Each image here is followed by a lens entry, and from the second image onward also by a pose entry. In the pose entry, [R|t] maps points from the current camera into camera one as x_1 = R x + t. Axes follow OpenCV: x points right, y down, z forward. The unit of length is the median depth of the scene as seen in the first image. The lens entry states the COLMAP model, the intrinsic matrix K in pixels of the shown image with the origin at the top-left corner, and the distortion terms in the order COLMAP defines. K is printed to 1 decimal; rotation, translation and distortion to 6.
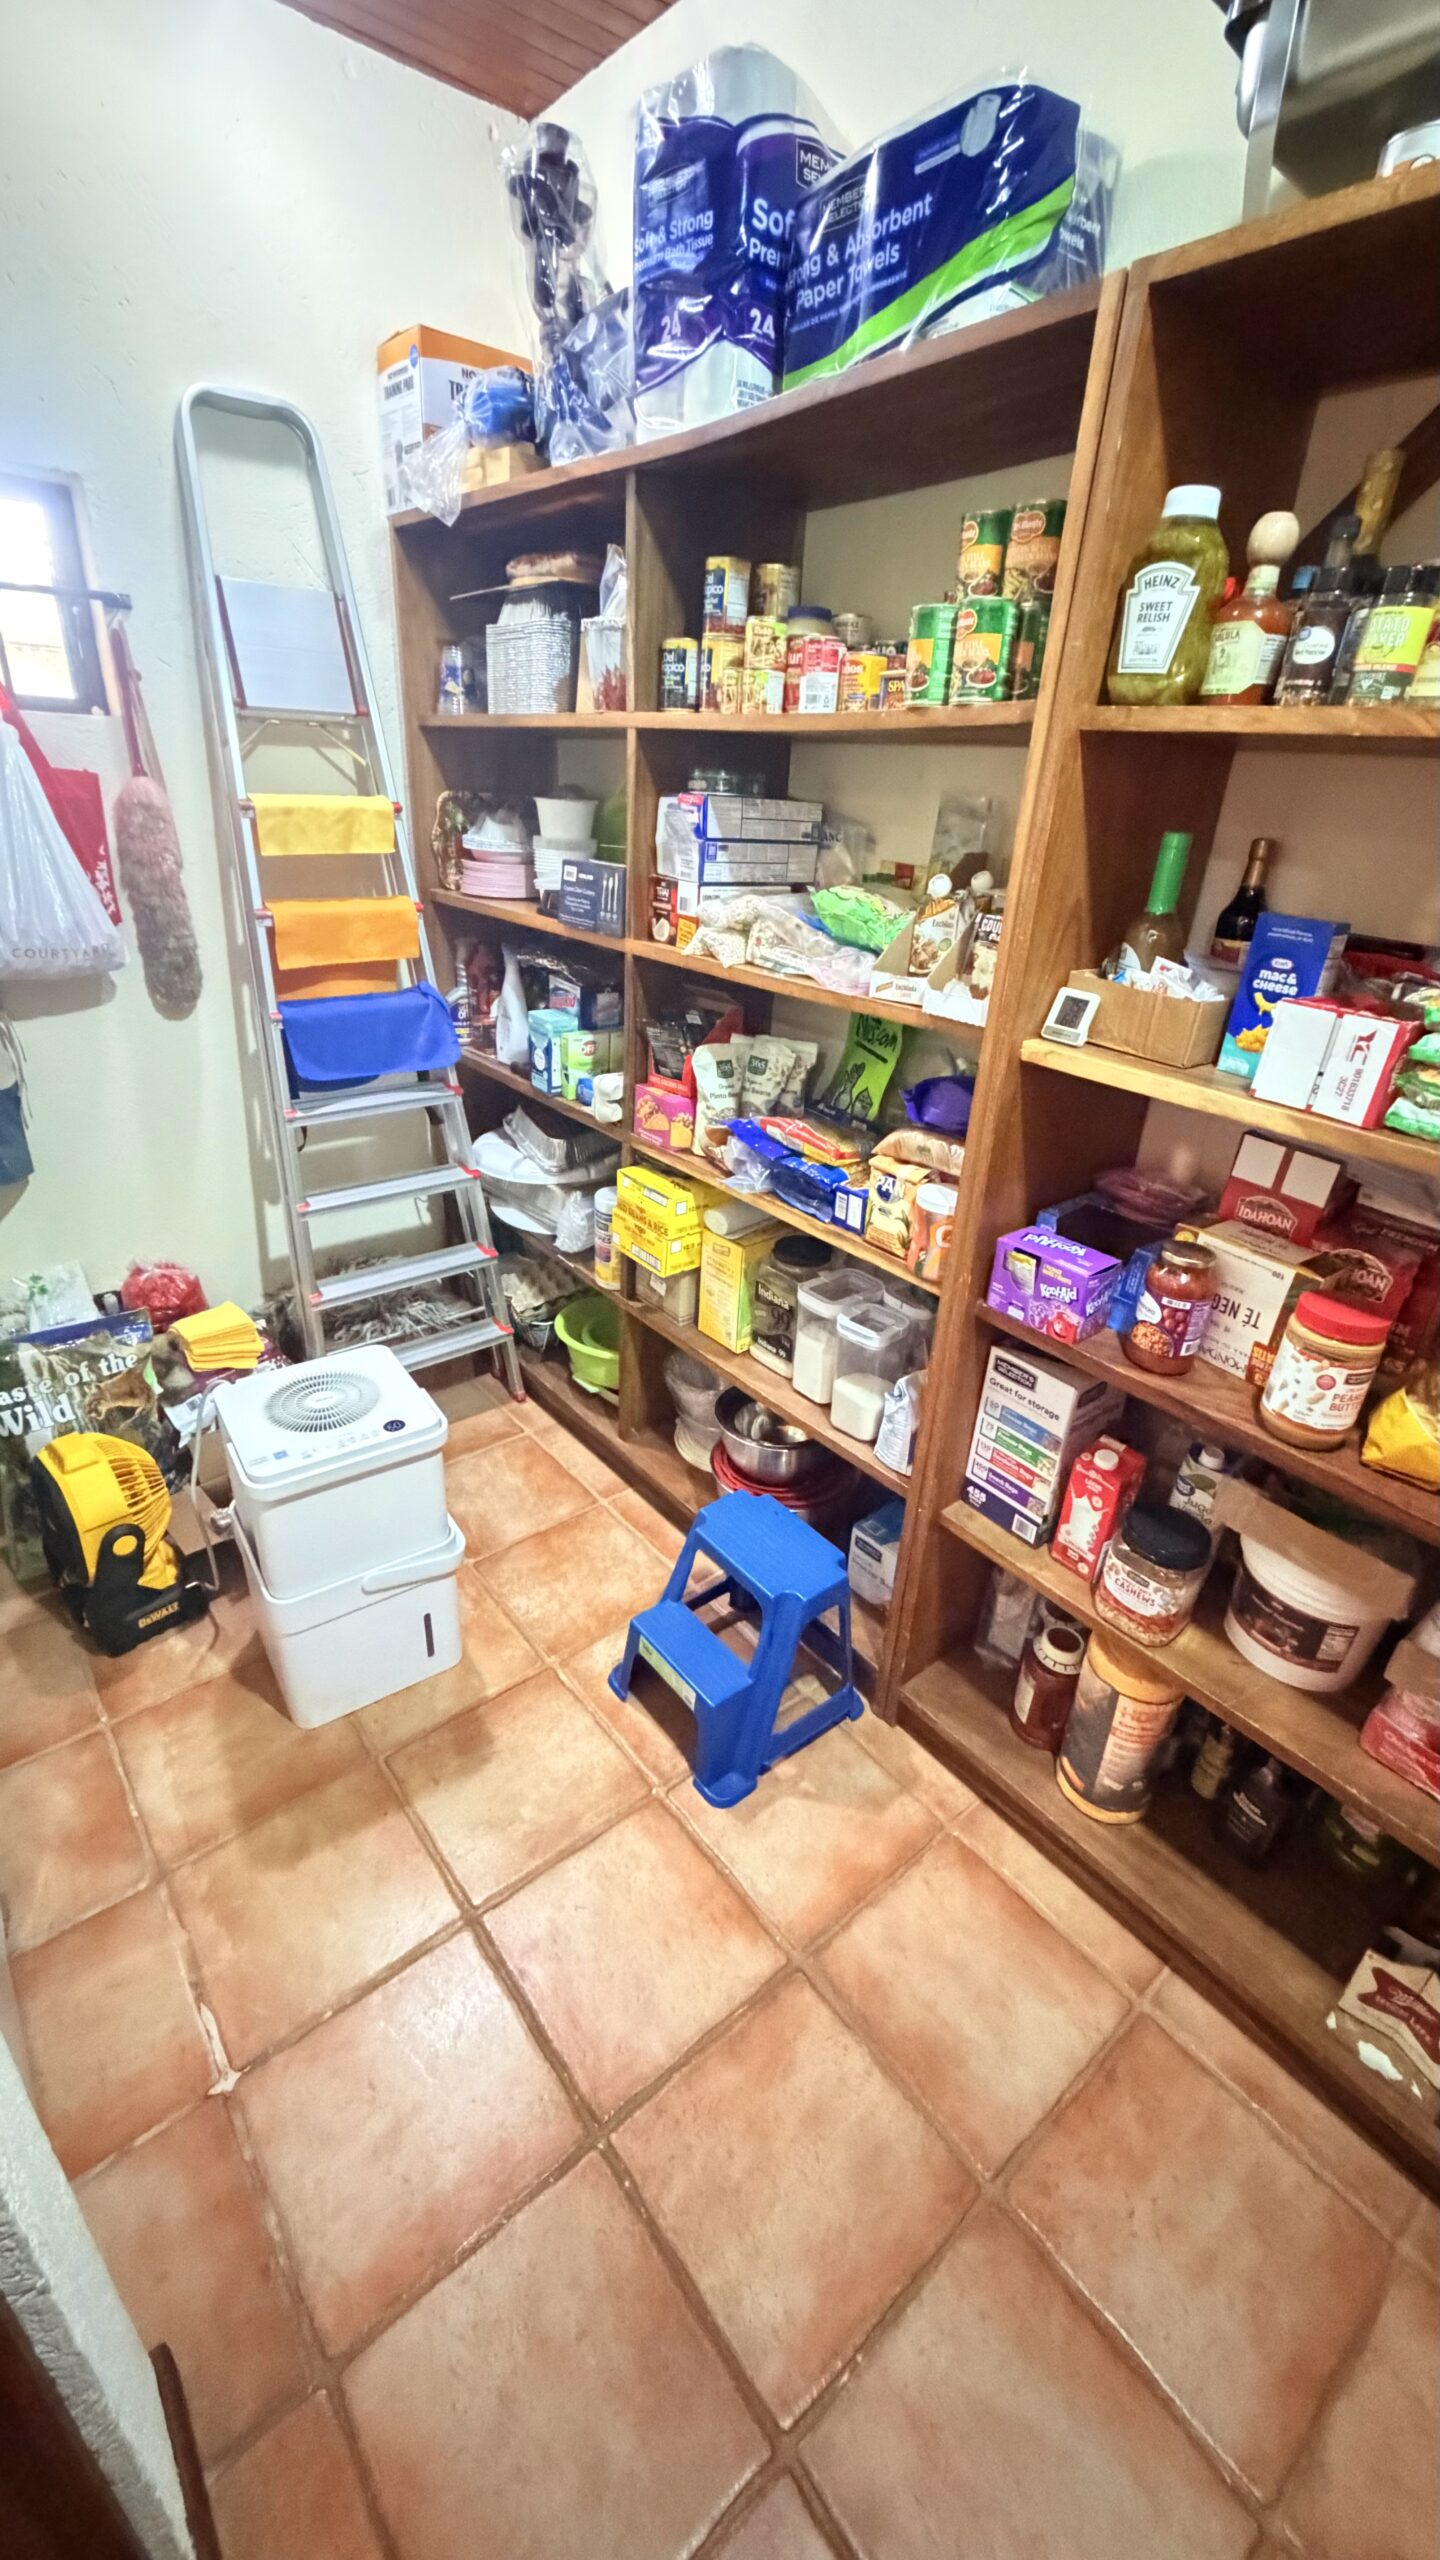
lens RADIAL K [[1021.4, 0, 719.9], [0, 1021.4, 1280.0], [0, 0, 1]] dist [0.001450, 0.000090]
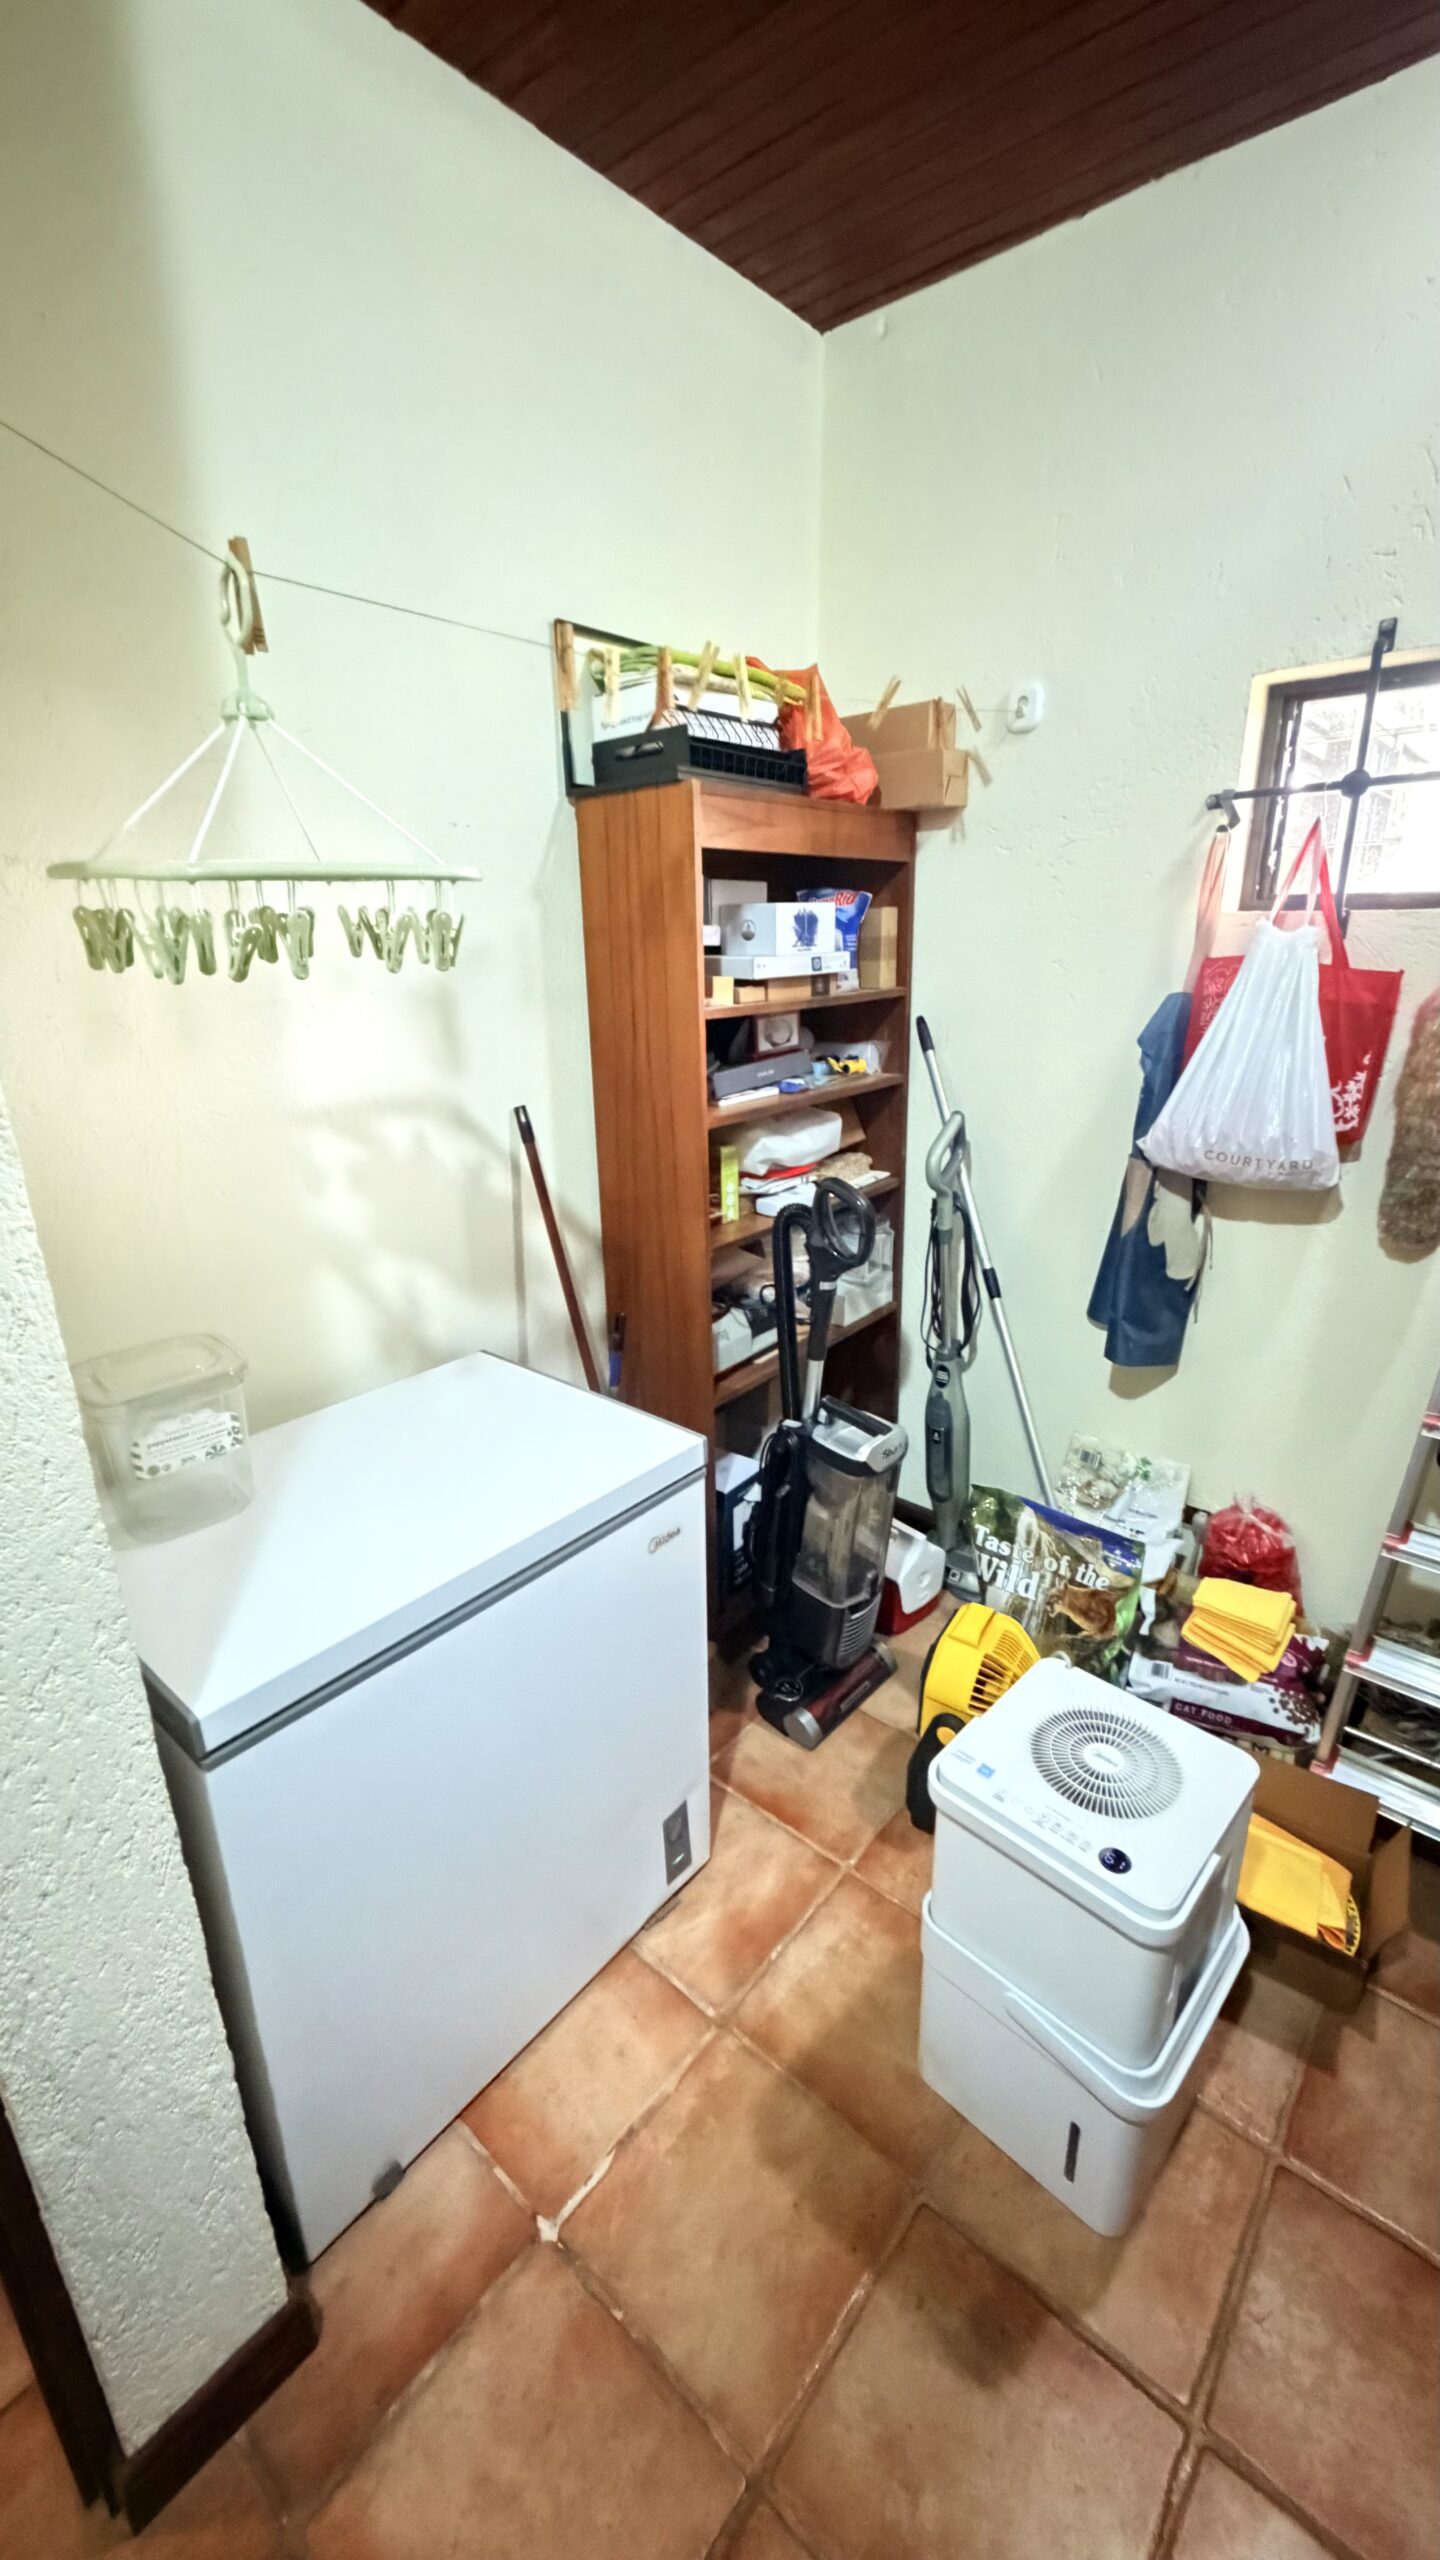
lens RADIAL K [[1021.4, 0, 721.6], [0, 1021.4, 1269.8], [0, 0, 1]] dist [0.001450, 0.000090]
pose [[0.165330, 0.261144, -0.951036, 0.164548], [-0.410051, 0.895208, 0.174530, -0.194945], [0.896953, 0.361118, 0.255087, 0.371277]]
